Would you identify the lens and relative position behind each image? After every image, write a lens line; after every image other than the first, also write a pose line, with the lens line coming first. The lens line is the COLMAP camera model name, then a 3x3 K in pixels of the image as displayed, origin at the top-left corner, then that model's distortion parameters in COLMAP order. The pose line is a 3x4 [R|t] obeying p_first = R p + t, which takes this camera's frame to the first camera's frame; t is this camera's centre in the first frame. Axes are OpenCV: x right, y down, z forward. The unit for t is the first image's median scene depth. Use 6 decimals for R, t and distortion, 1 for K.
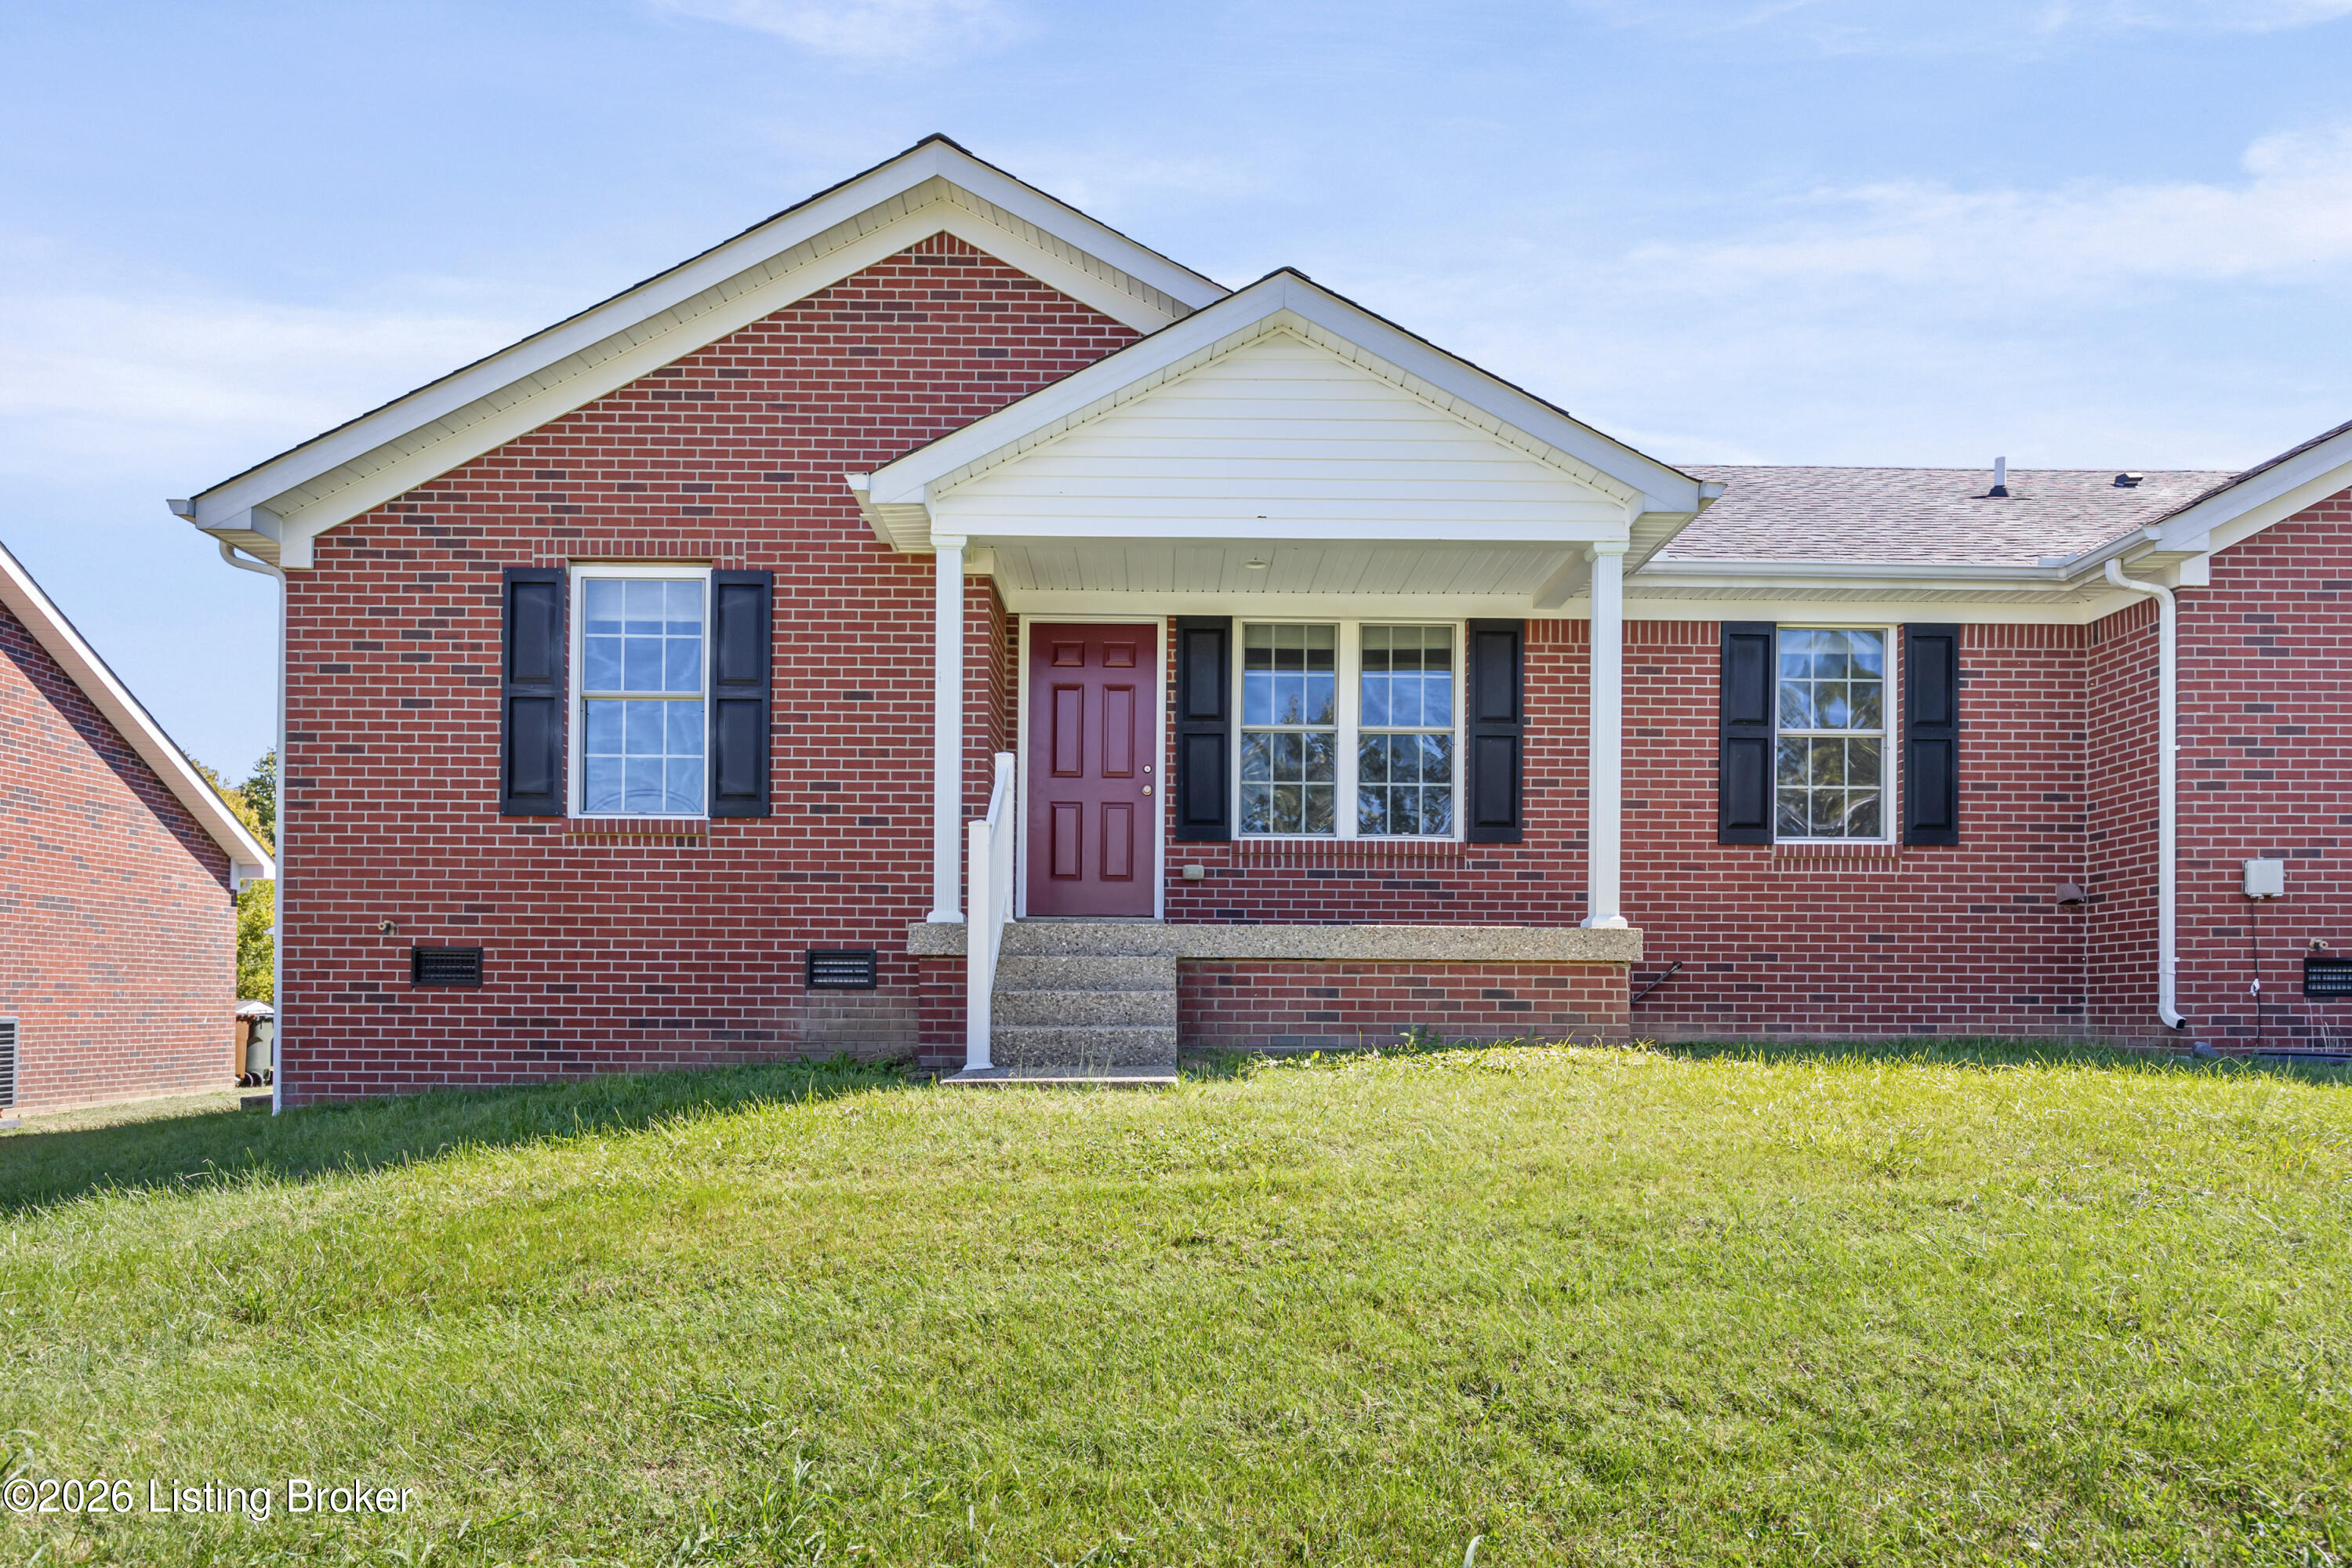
lens RADIAL K [[2250.1, 0, 1183.1], [0, 2250.1, 790.0], [0, 0, 1]] dist [-0.035505, 0.000000]
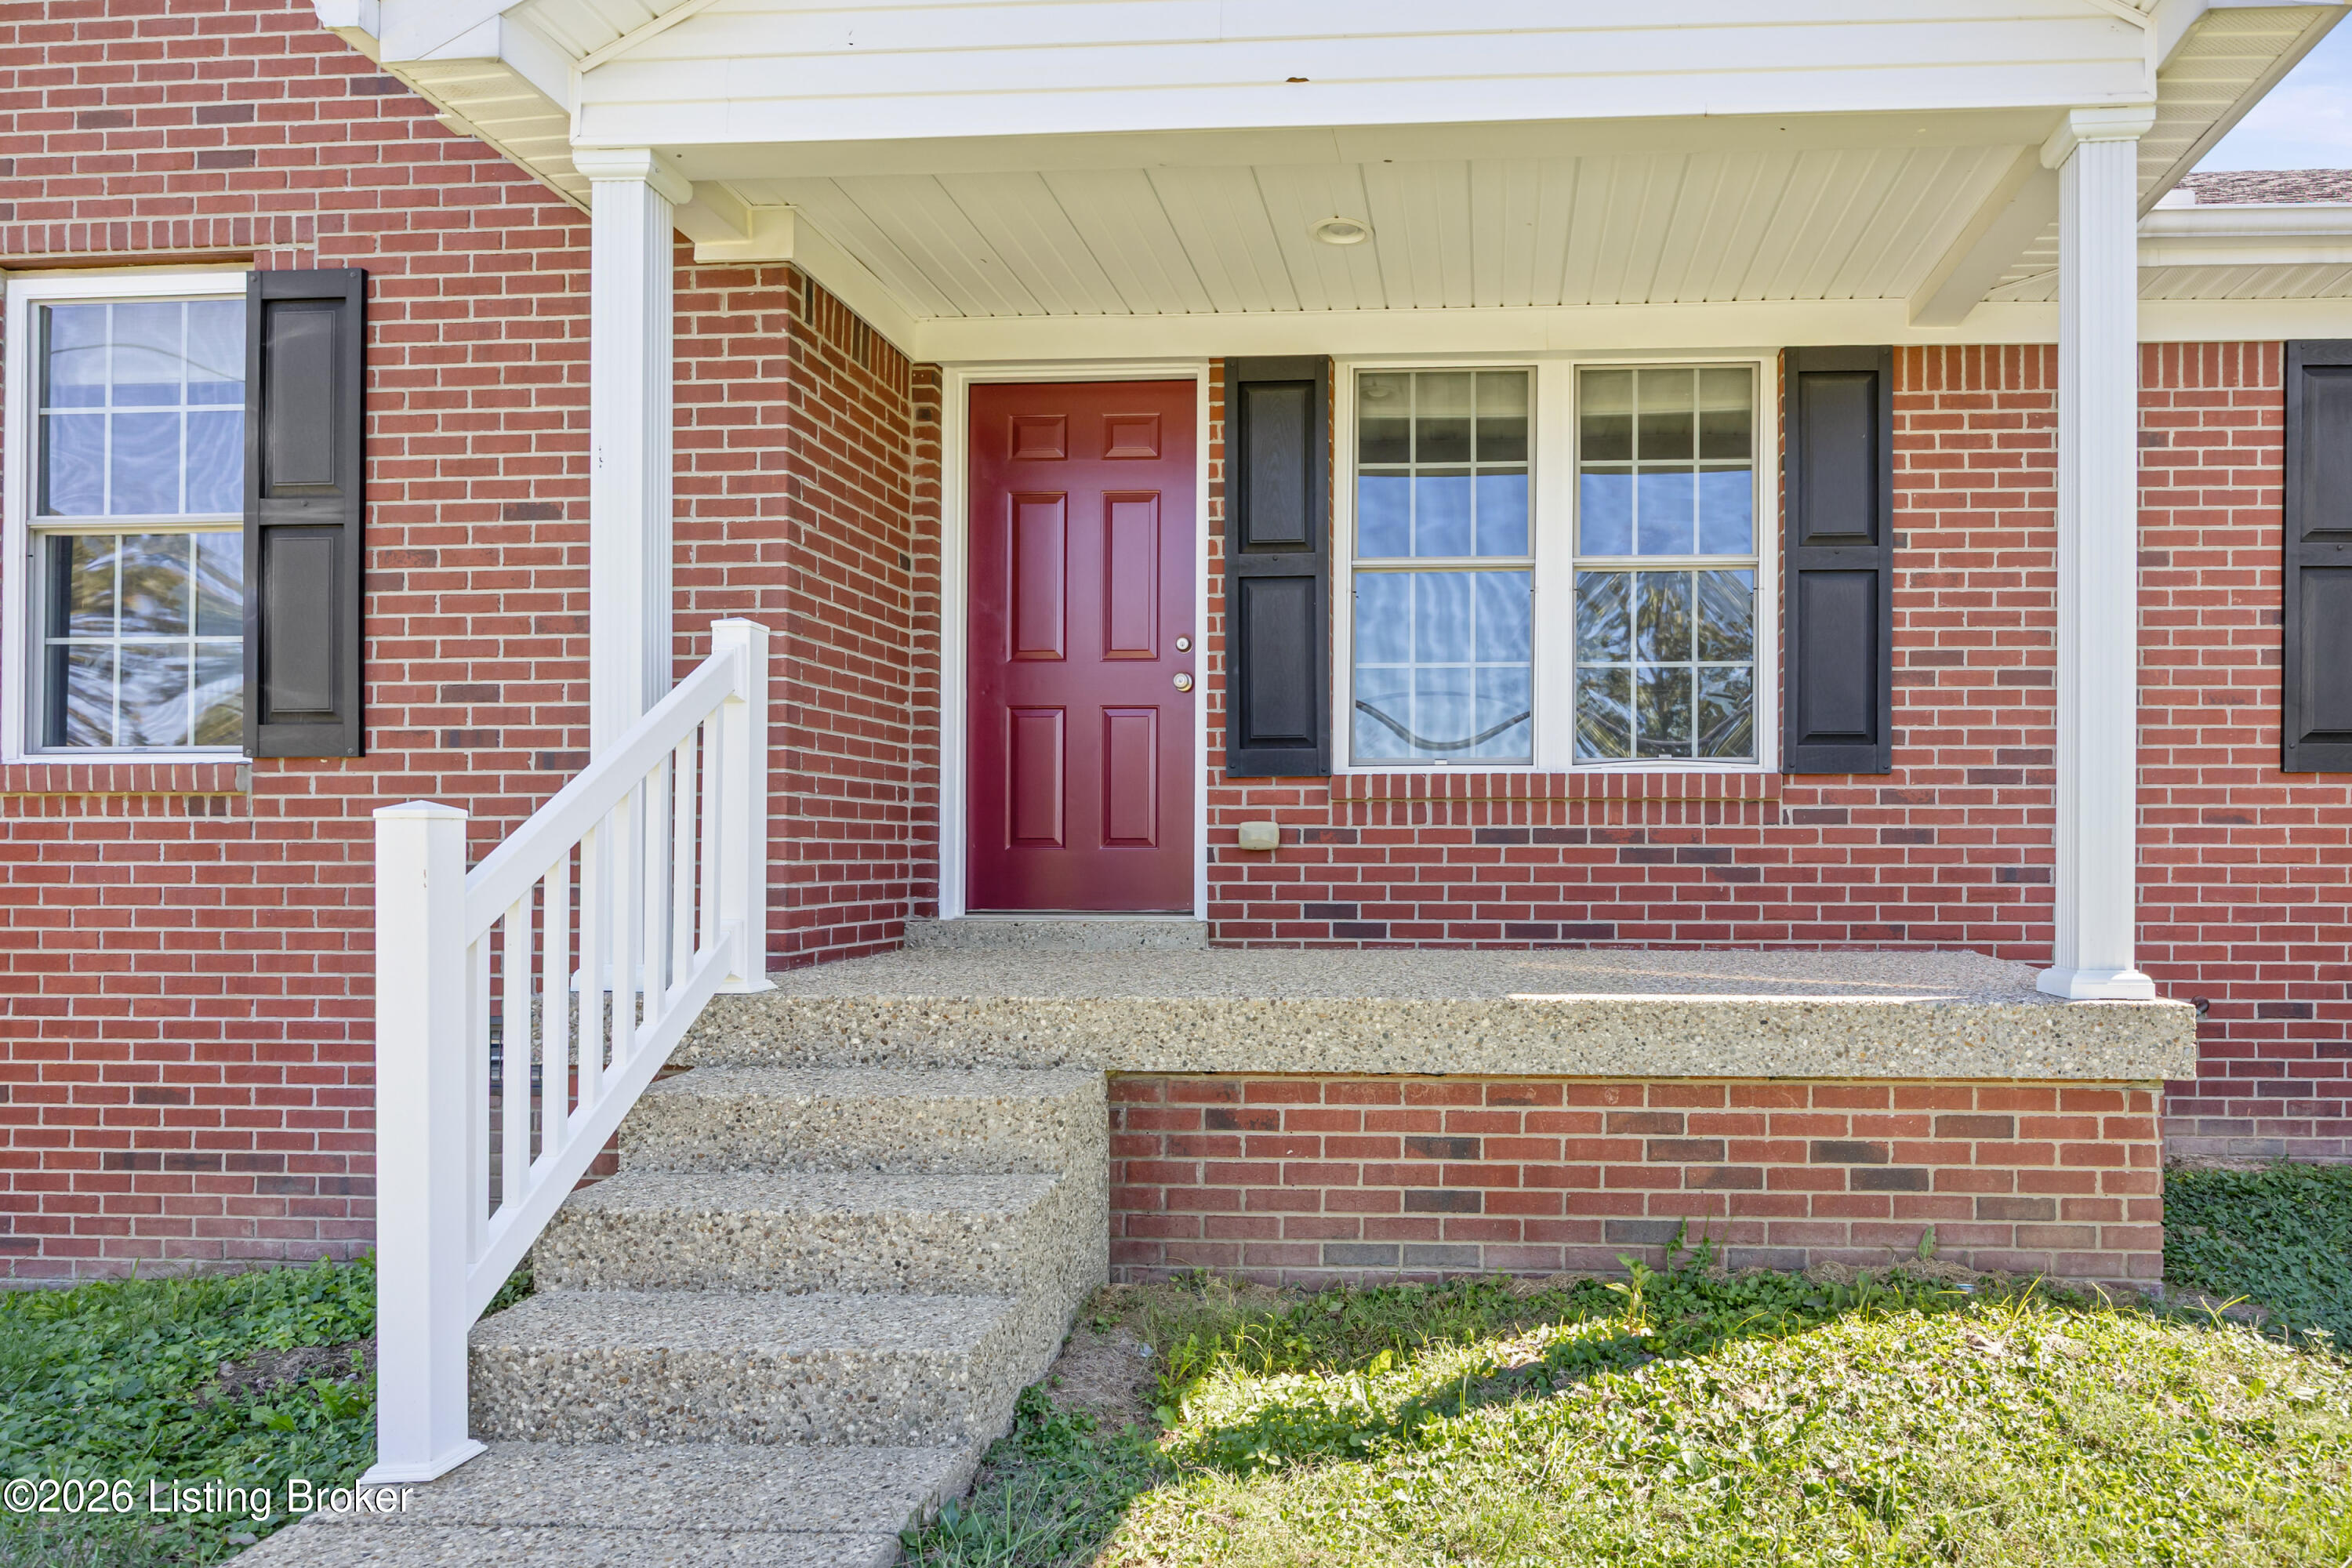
lens RADIAL K [[2250.1, 0, 1170.4], [0, 2250.1, 772.8], [0, 0, 1]] dist [-0.035505, 0.000000]
pose [[0.989033, -0.009161, -0.147407, 0.069981], [0.016726, 0.998601, 0.050158, -0.006445], [0.146741, -0.052073, 0.987803, 0.520654]]
